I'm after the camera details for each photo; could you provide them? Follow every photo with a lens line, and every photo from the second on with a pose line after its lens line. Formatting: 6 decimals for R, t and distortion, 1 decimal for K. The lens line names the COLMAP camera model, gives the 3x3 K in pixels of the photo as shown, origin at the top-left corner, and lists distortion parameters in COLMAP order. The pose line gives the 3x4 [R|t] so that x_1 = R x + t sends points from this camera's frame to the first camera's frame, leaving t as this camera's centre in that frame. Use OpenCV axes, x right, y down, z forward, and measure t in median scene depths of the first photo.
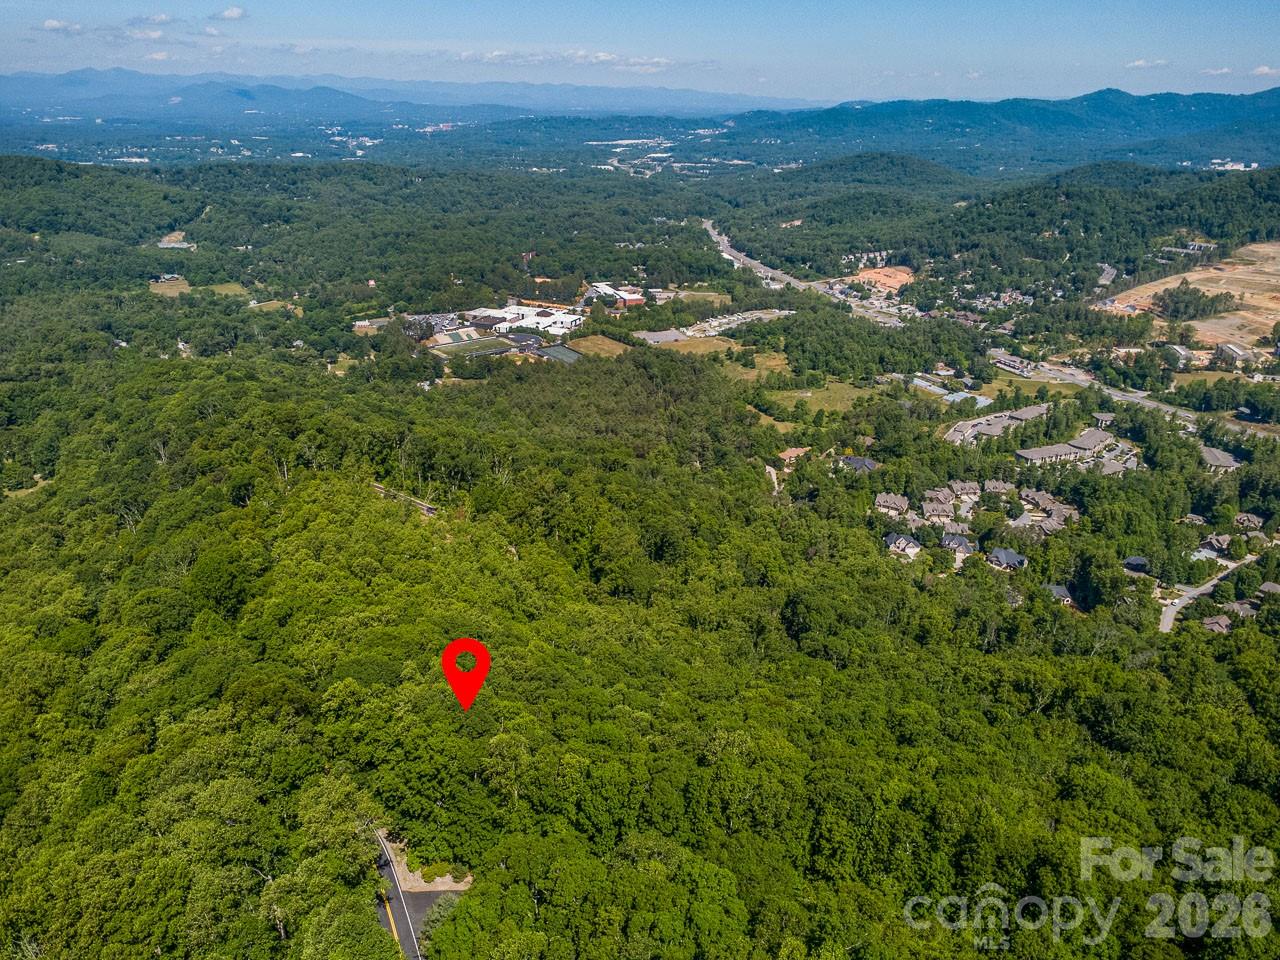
lens RADIAL K [[902.1, 0, 637.9], [0, 902.1, 479.5], [0, 0, 1]] dist [0.003616, 0.002143]
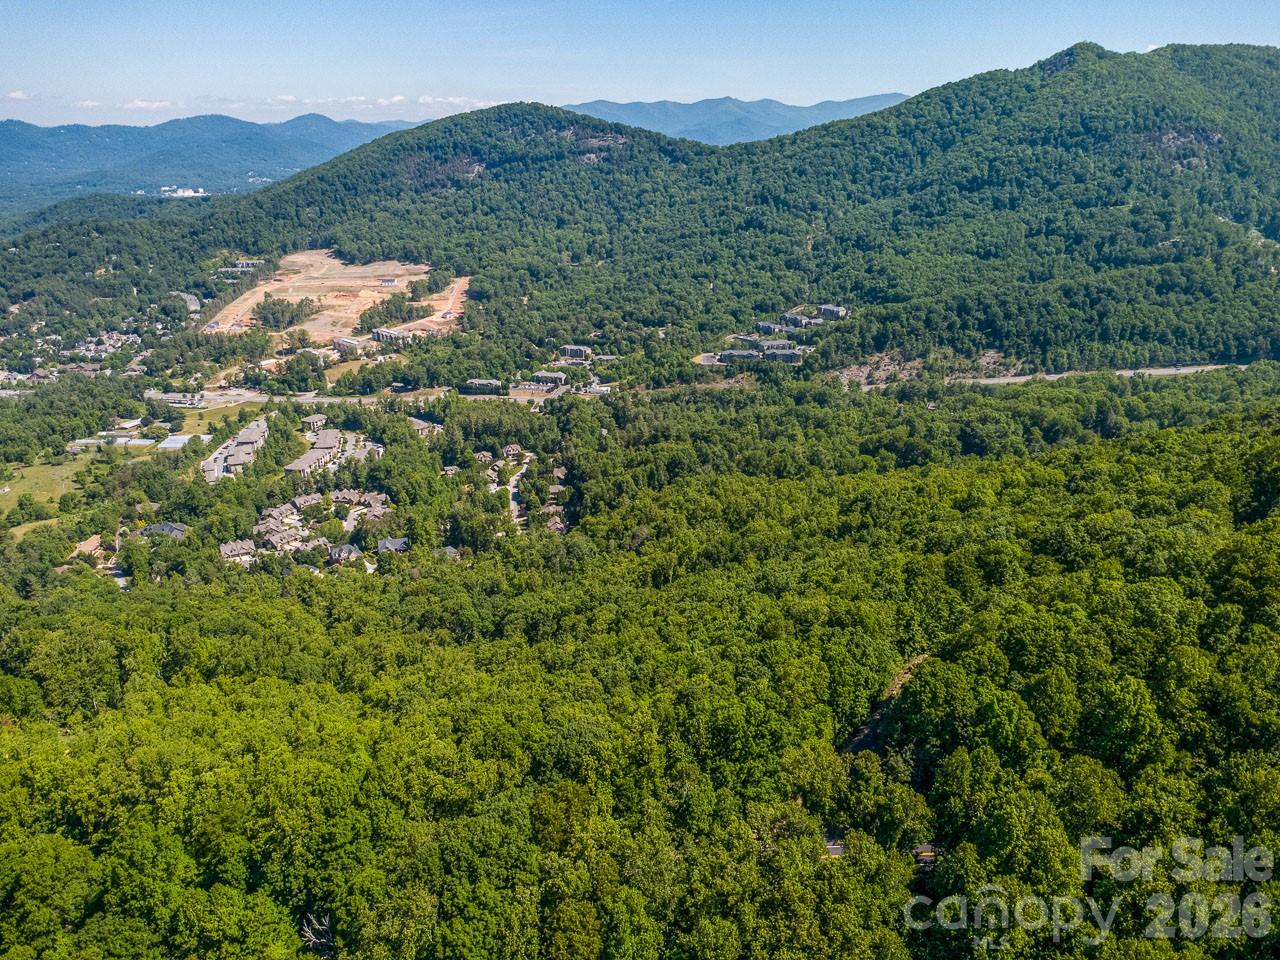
lens RADIAL K [[902.1, 0, 637.9], [0, 902.1, 479.5], [0, 0, 1]] dist [0.003616, 0.002143]
pose [[0.511426, -0.318021, 0.798314, -0.128057], [0.341570, 0.927689, 0.150739, -0.022422], [-0.788526, 0.195589, 0.583071, 0.044305]]
